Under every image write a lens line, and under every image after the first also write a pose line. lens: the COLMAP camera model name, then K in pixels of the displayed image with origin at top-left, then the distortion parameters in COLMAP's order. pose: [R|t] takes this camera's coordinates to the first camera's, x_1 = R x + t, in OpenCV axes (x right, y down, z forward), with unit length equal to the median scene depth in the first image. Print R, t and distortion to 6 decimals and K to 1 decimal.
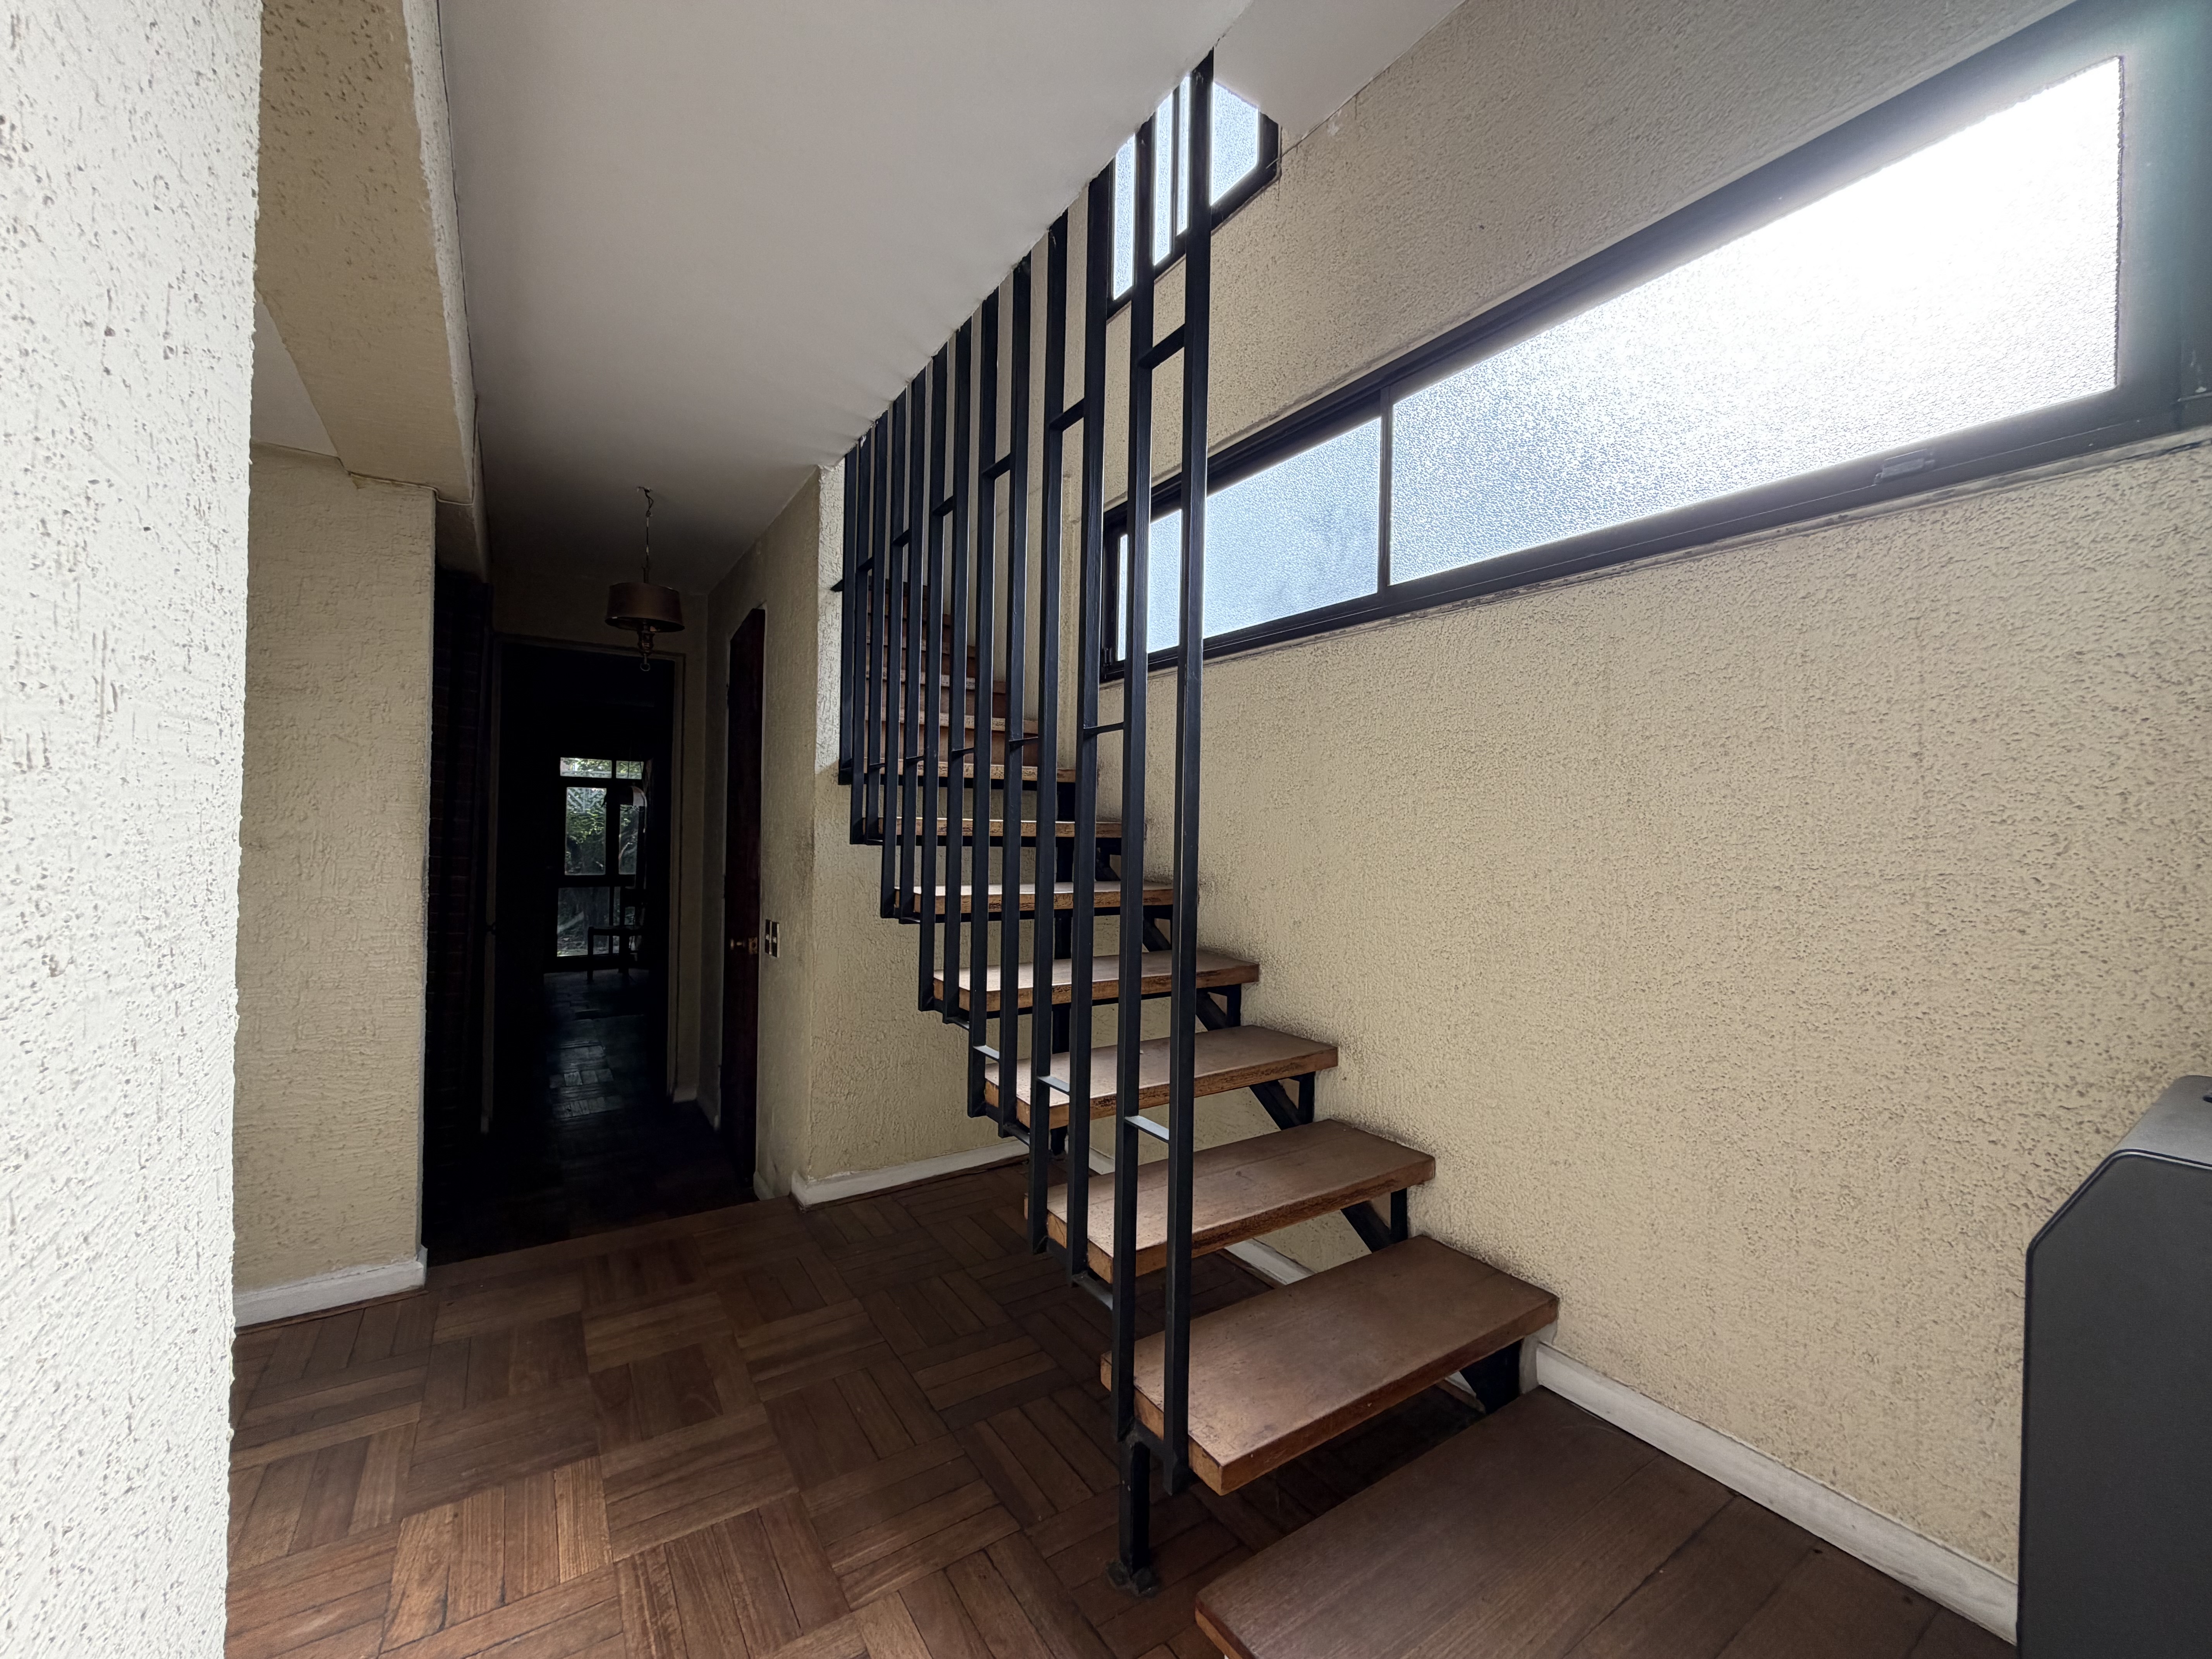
lens RADIAL K [[877.7, 0, 1101.3], [0, 877.7, 832.5], [0, 0, 1]] dist [-0.004124, -0.000249]
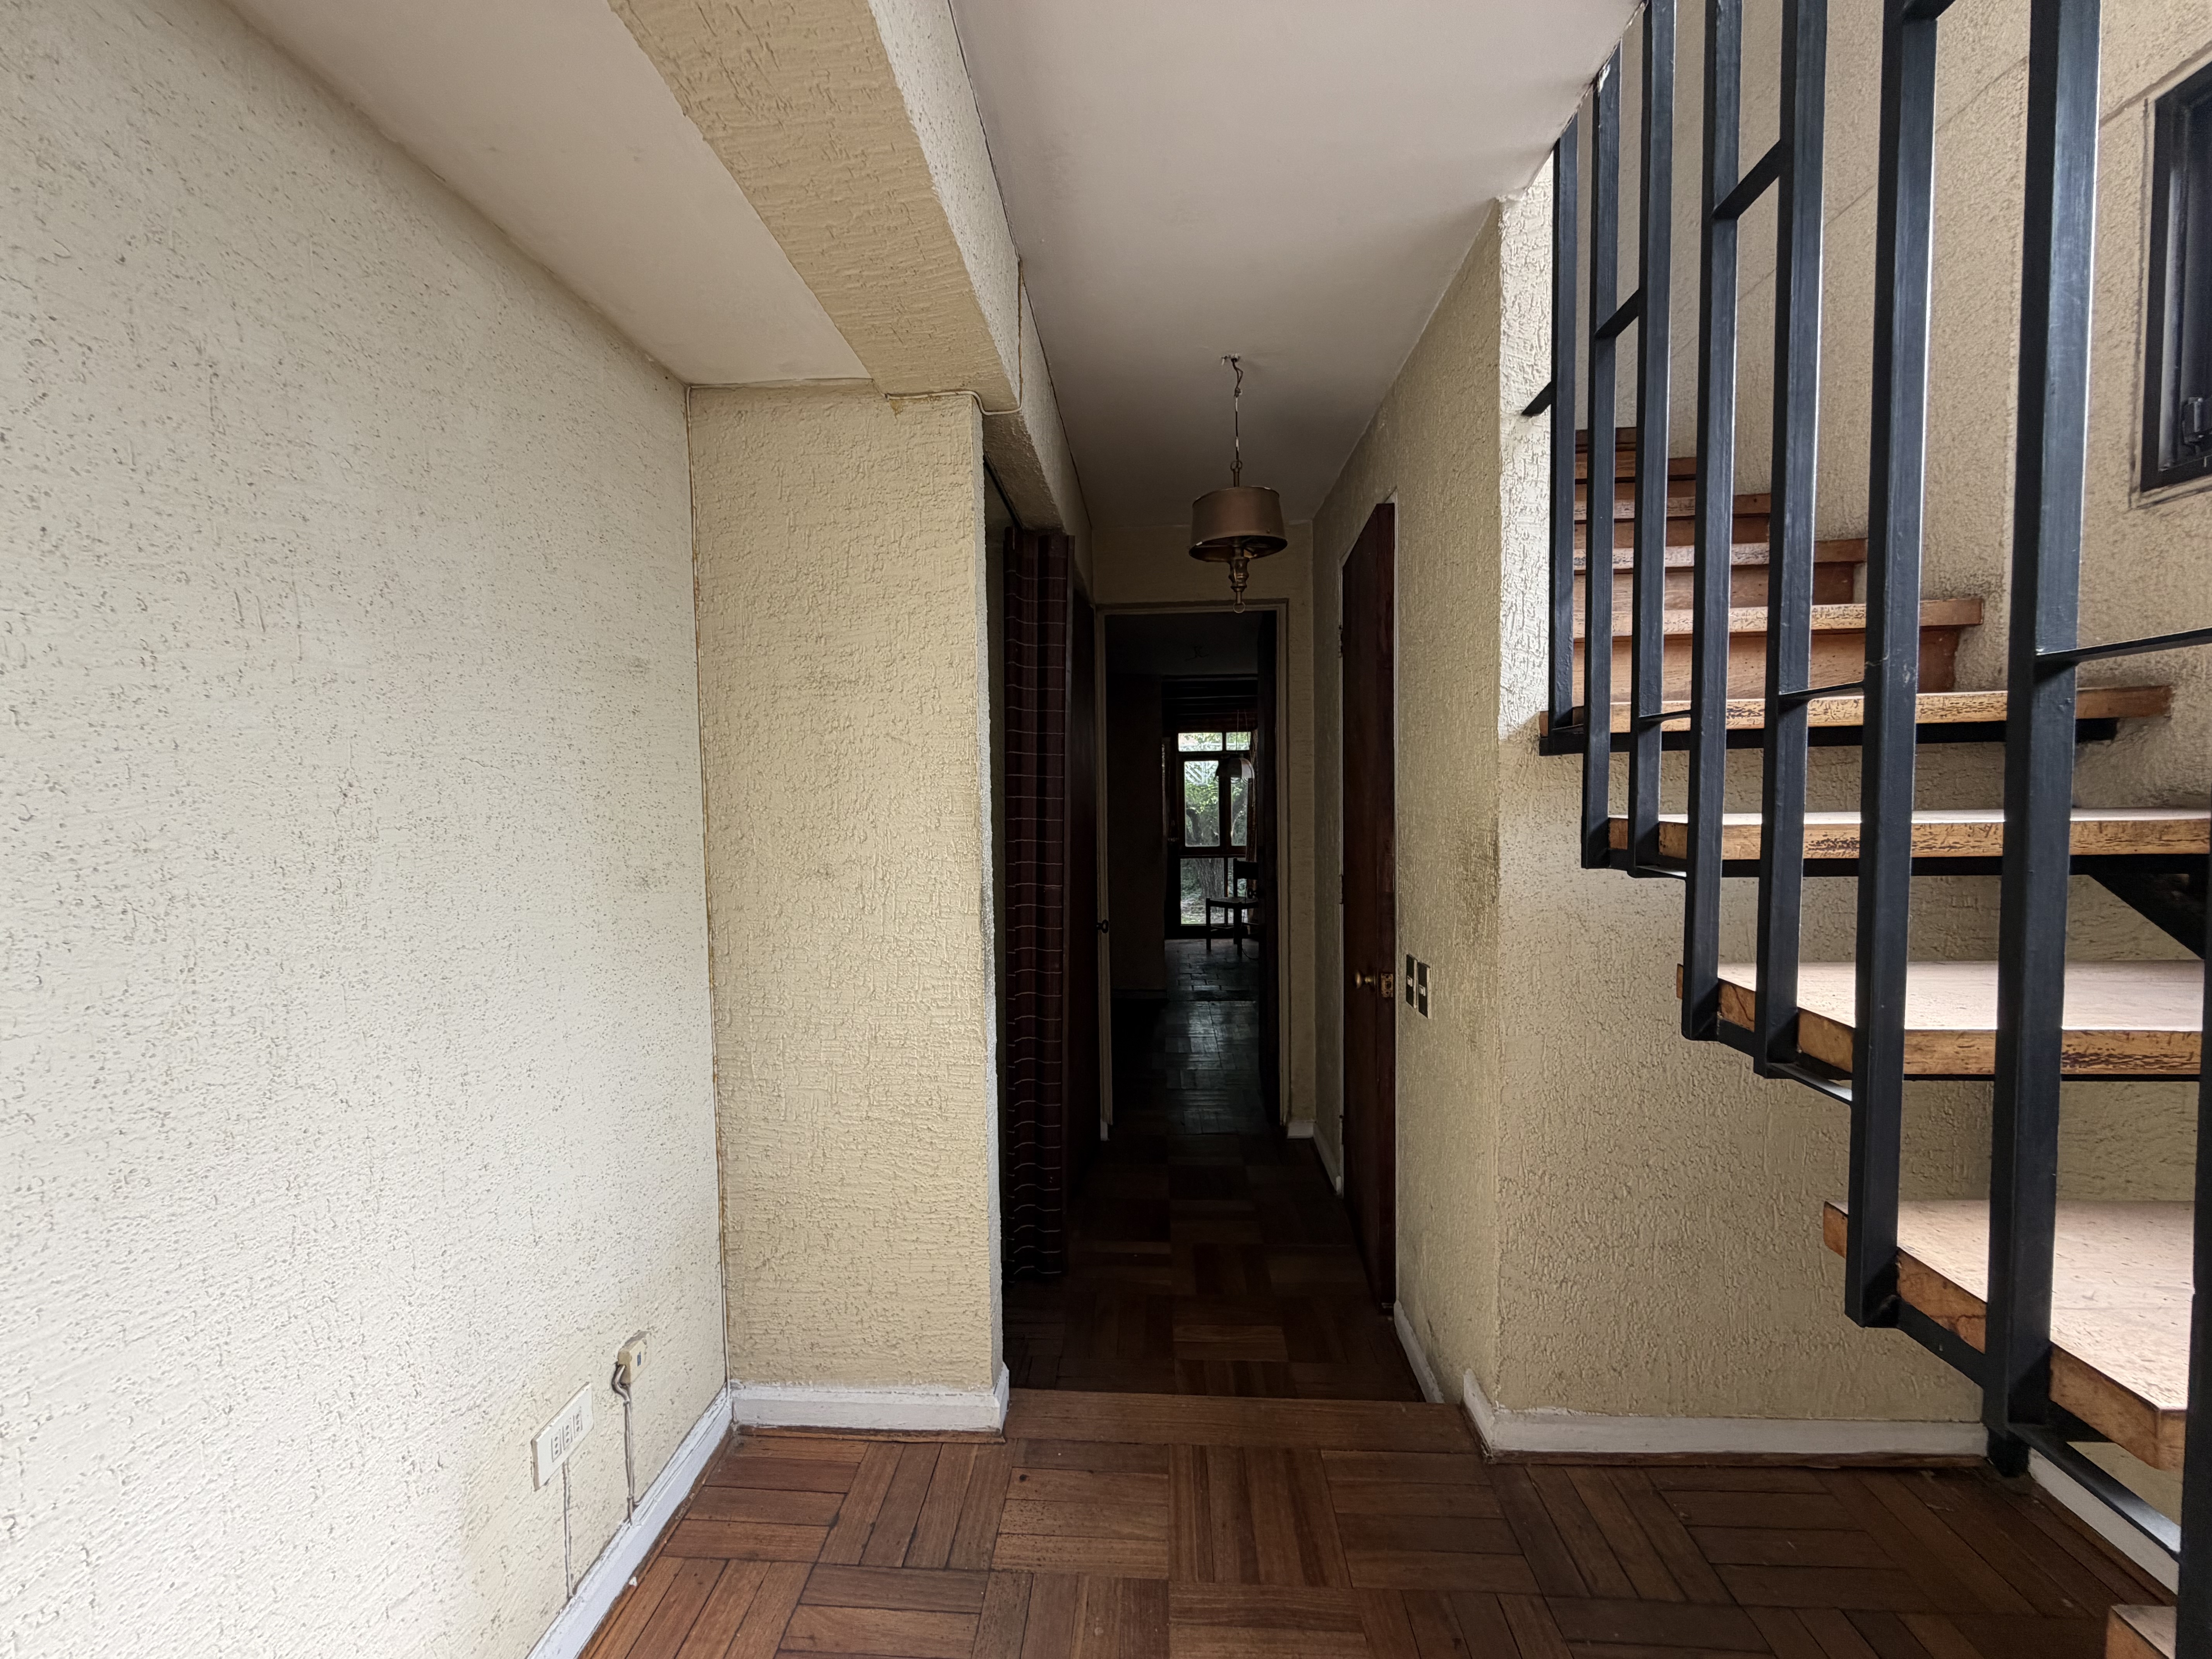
lens RADIAL K [[877.7, 0, 1101.3], [0, 877.7, 832.5], [0, 0, 1]] dist [-0.004124, -0.000249]
pose [[0.792696, -0.002190, -0.609613, -0.168252], [0.031828, 0.998778, 0.037799, -0.032977], [0.608786, -0.049366, 0.791797, 0.346187]]
